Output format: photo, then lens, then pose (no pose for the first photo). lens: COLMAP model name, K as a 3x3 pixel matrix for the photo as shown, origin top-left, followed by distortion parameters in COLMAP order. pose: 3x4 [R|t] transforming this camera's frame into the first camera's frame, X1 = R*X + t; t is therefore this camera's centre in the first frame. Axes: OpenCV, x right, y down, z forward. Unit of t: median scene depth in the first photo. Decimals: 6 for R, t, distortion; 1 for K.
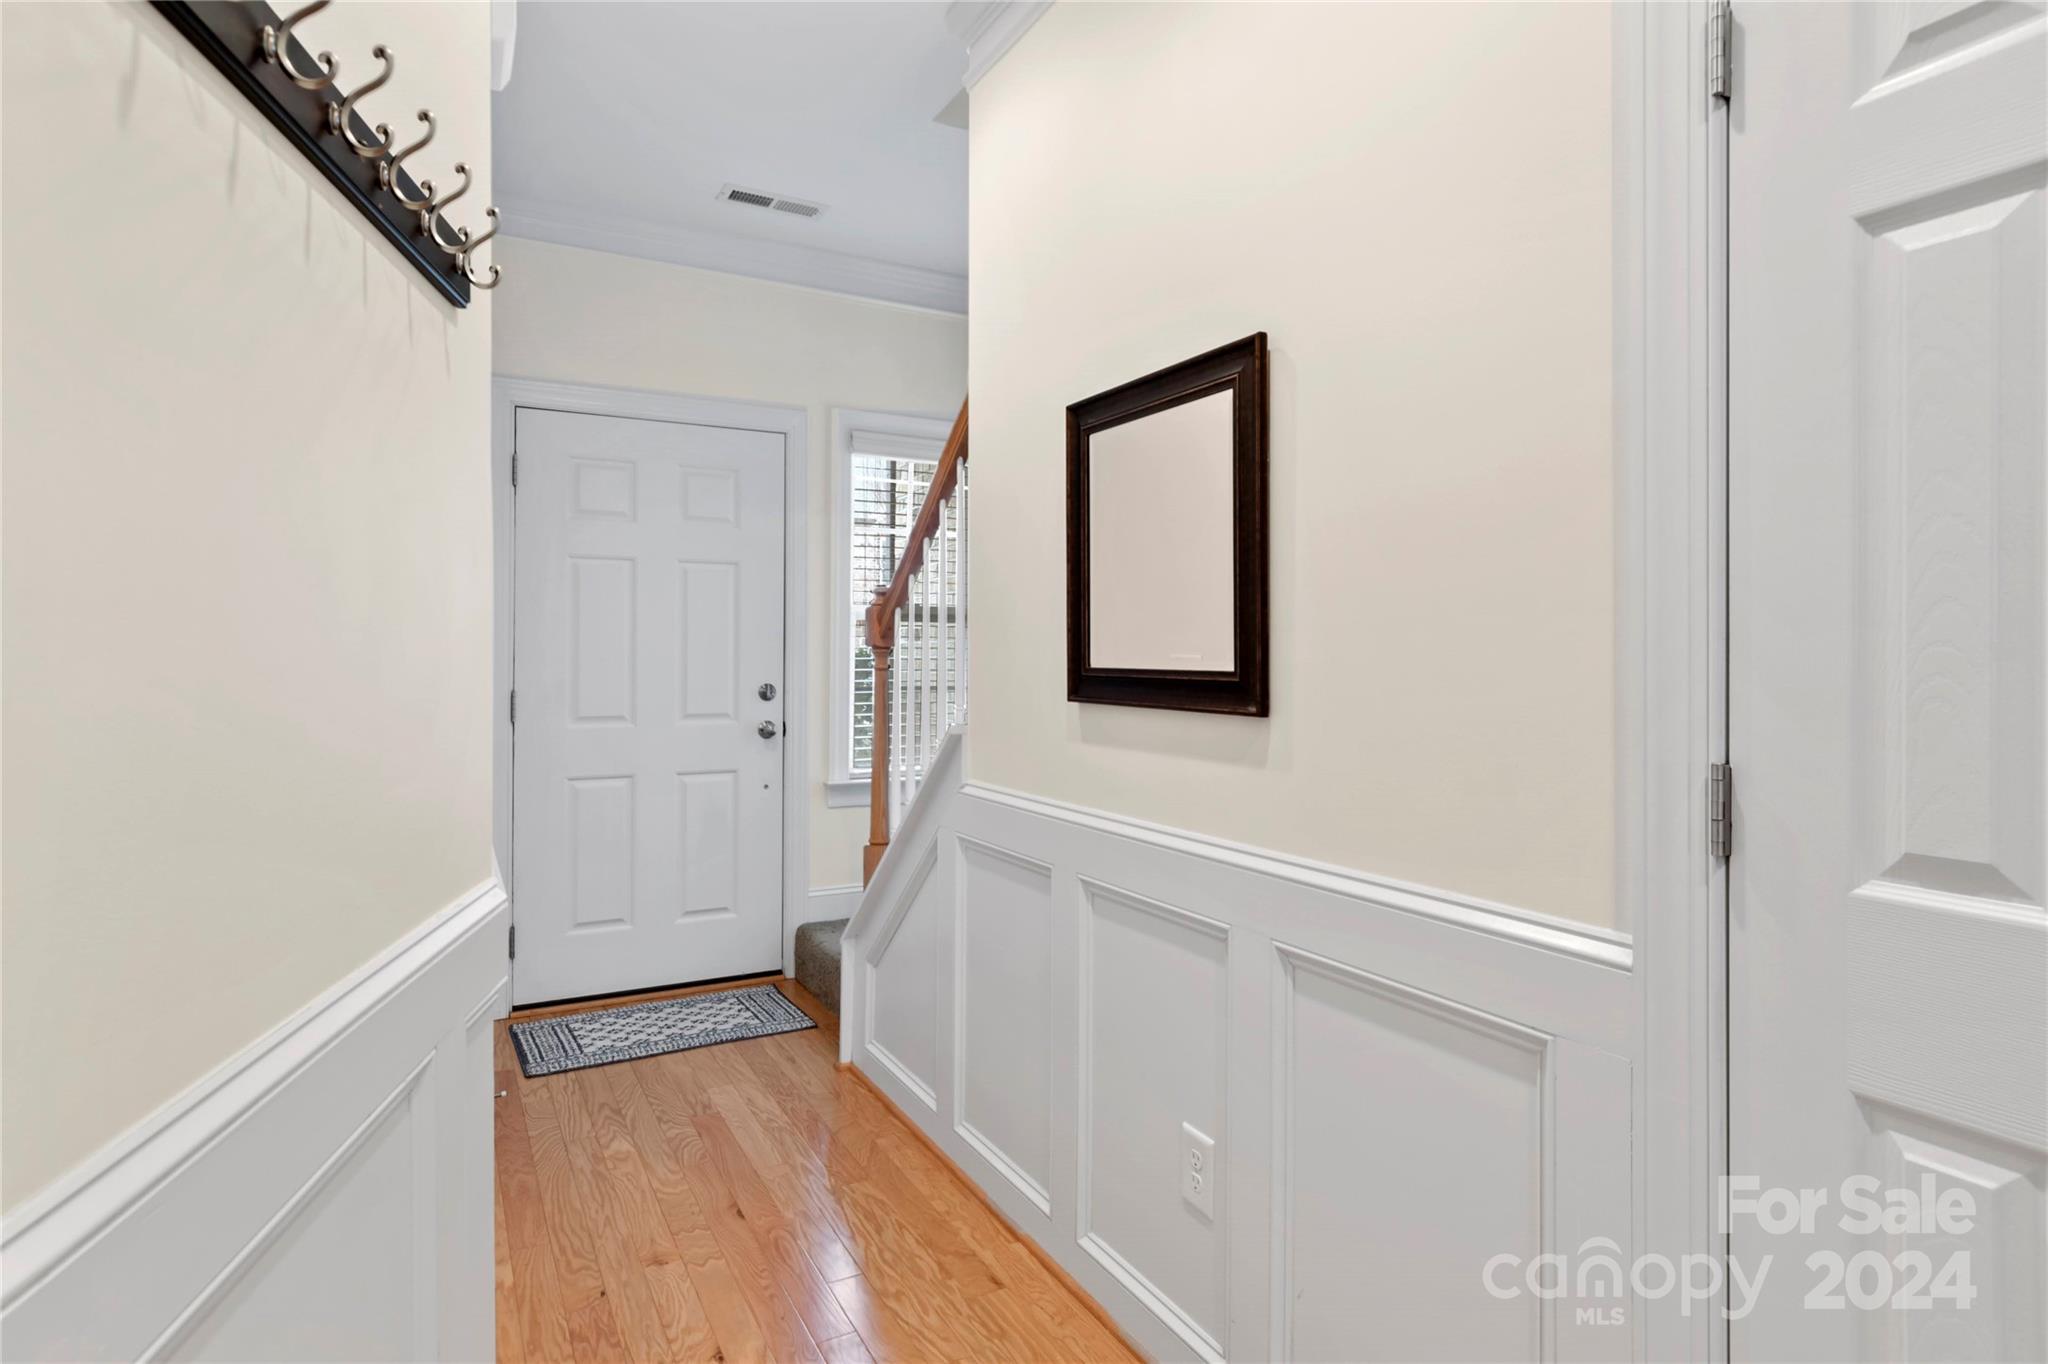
lens RADIAL K [[1093.4, 0, 1064.0], [0, 1093.4, 646.6], [0, 0, 1]] dist [-0.001721, -0.000104]
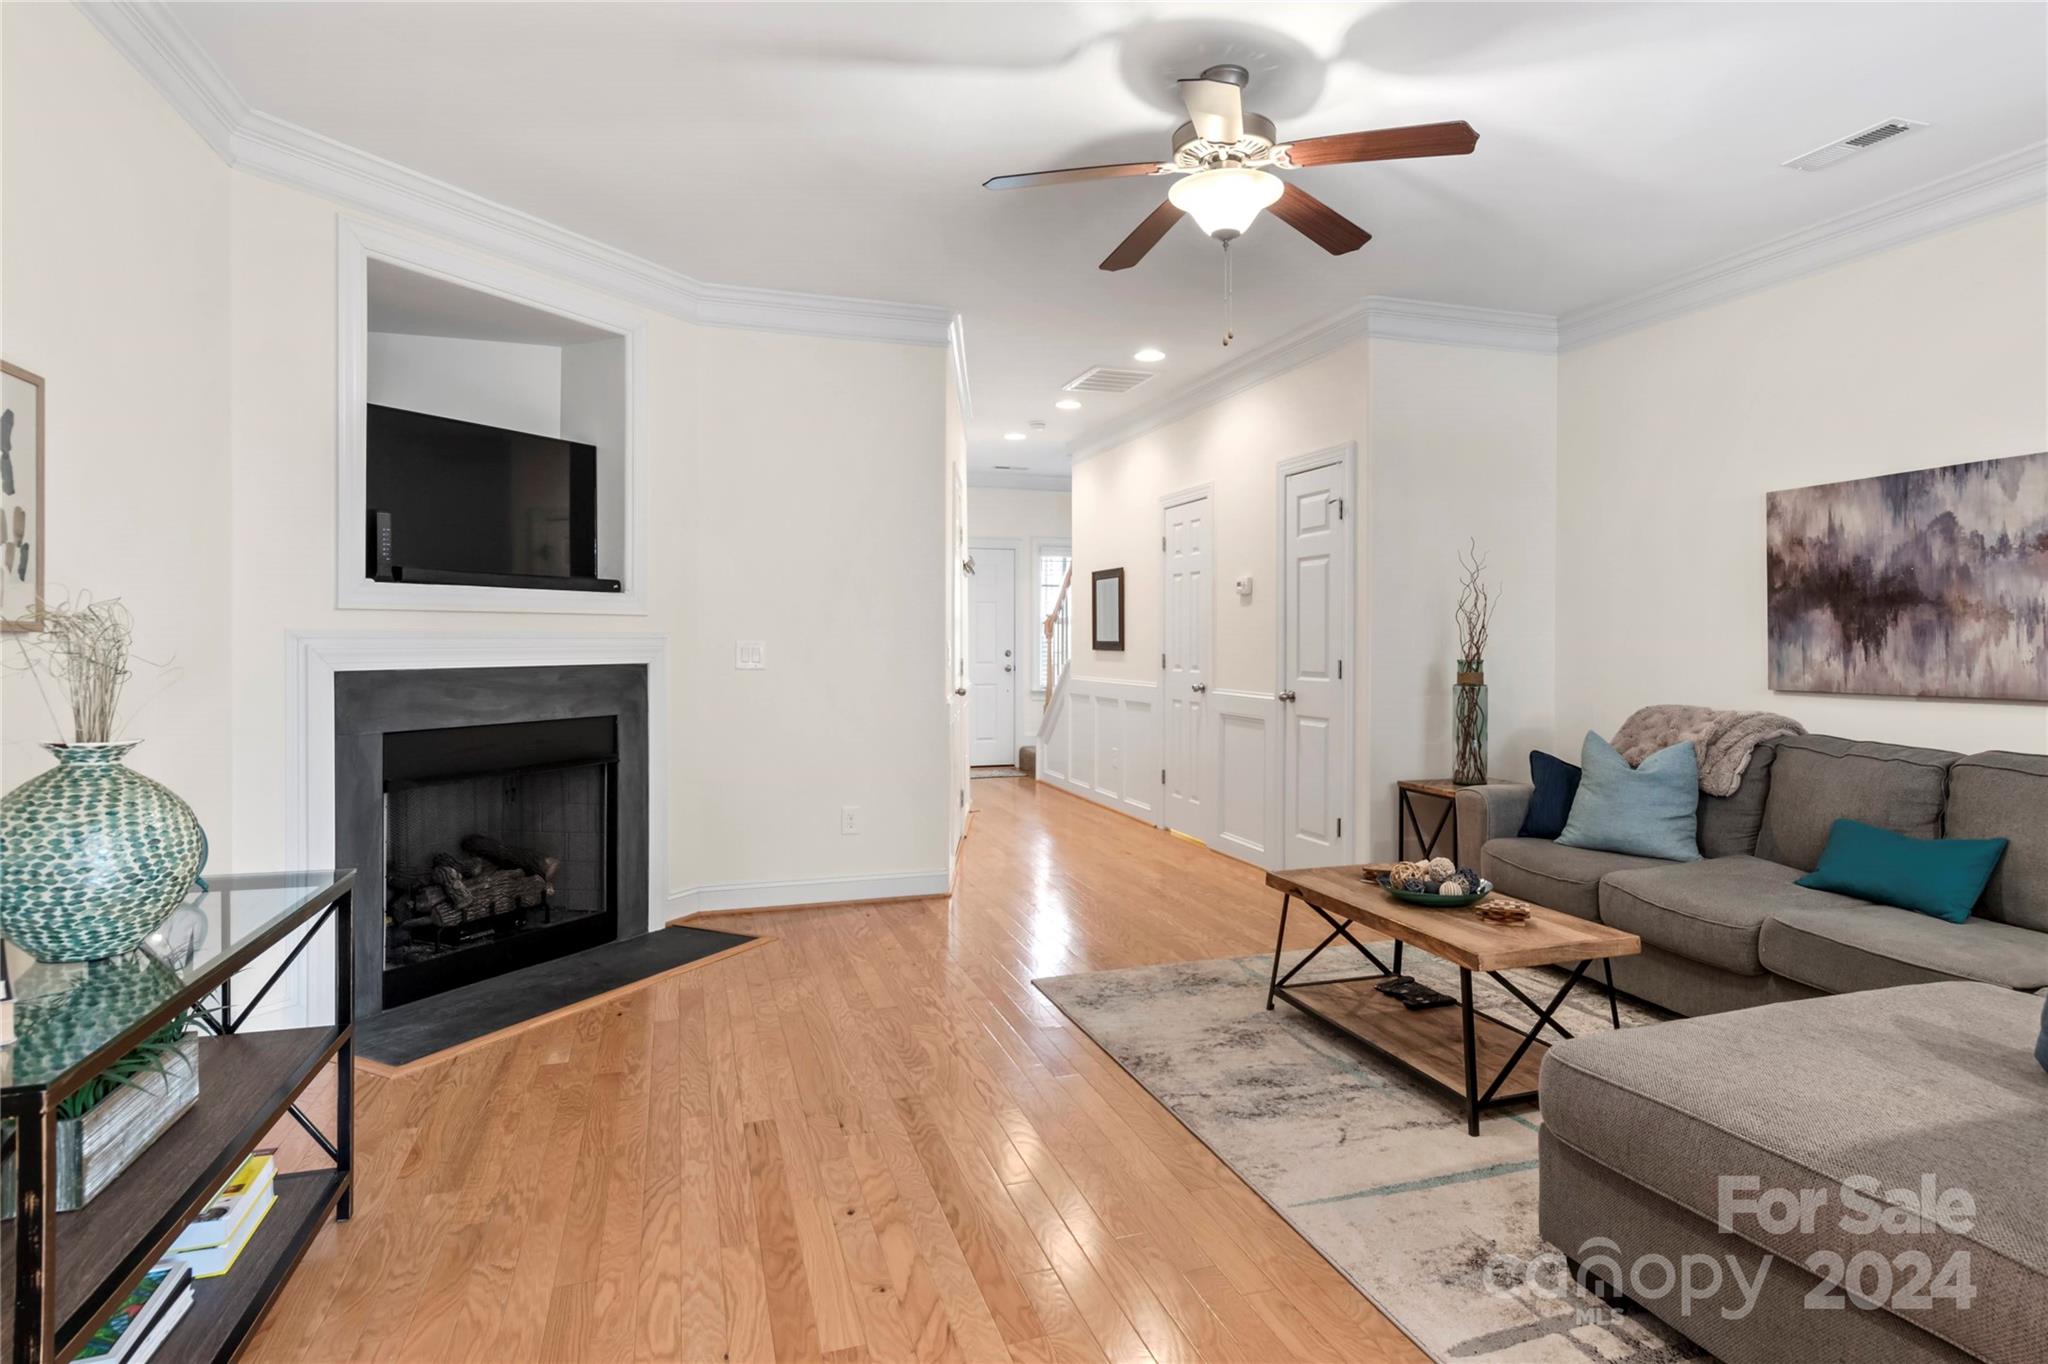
lens RADIAL K [[1093.4, 0, 1064.0], [0, 1093.4, 646.6], [0, 0, 1]] dist [-0.001721, -0.000104]
pose [[0.982485, -0.001916, -0.186332, 0.469448], [0.004370, 0.999909, 0.012761, -0.007476], [0.186290, -0.013352, 0.982404, -2.098961]]
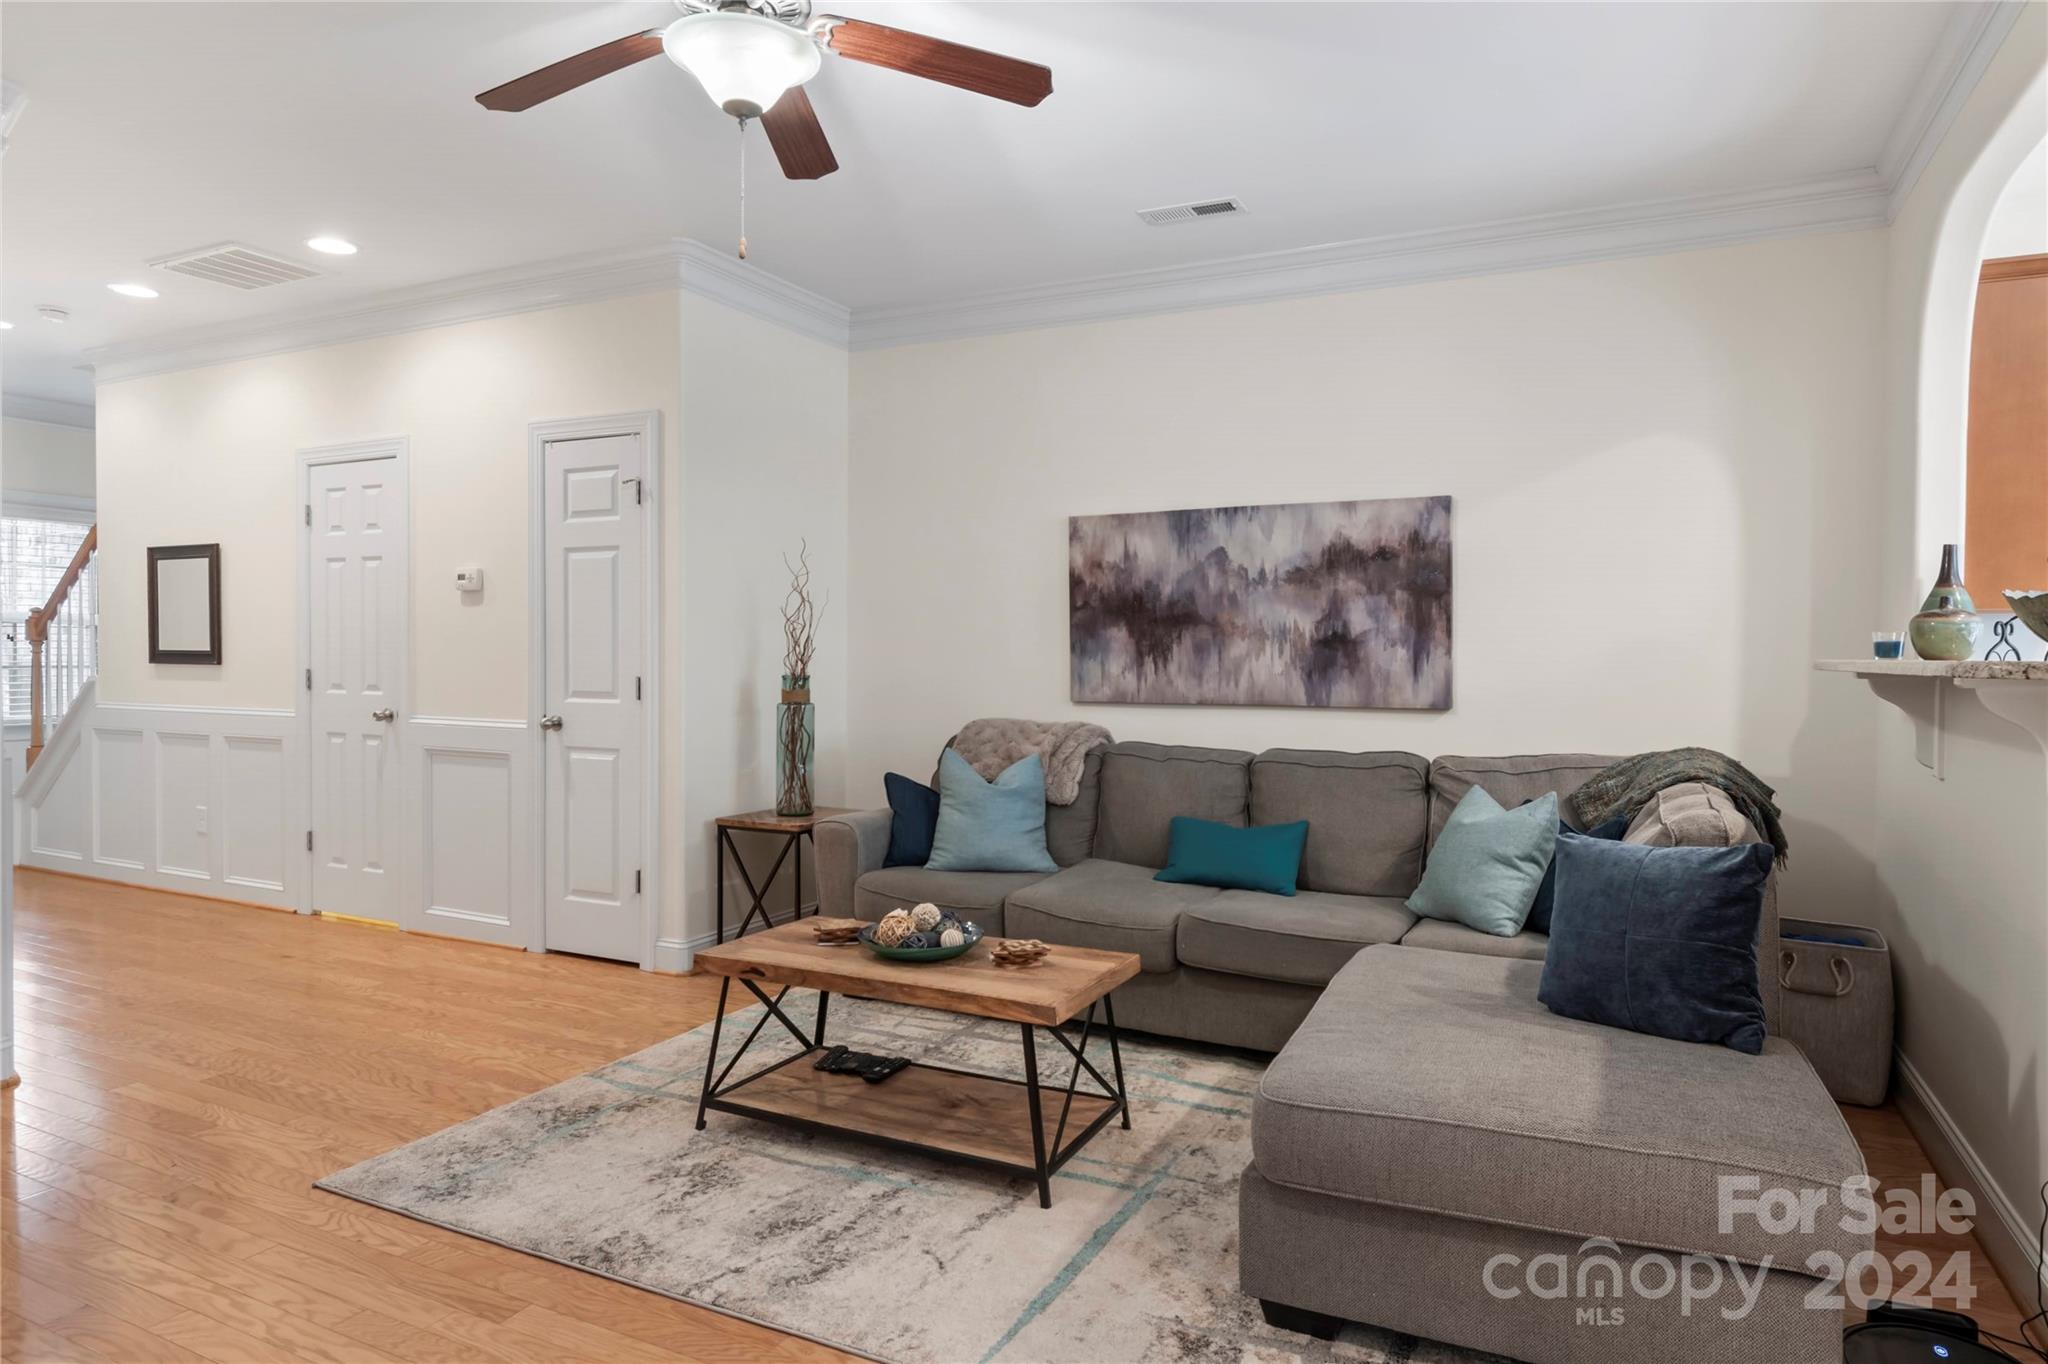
lens RADIAL K [[1186.7, 0, 1030.6], [0, 1186.7, 675.3], [0, 0, 1]] dist [-0.006708, -0.000777]
pose [[0.829125, -0.008608, 0.558996, 0.127283], [-0.007944, 0.999599, 0.027175, -0.010017], [-0.559006, -0.026972, 0.828725, -1.862591]]
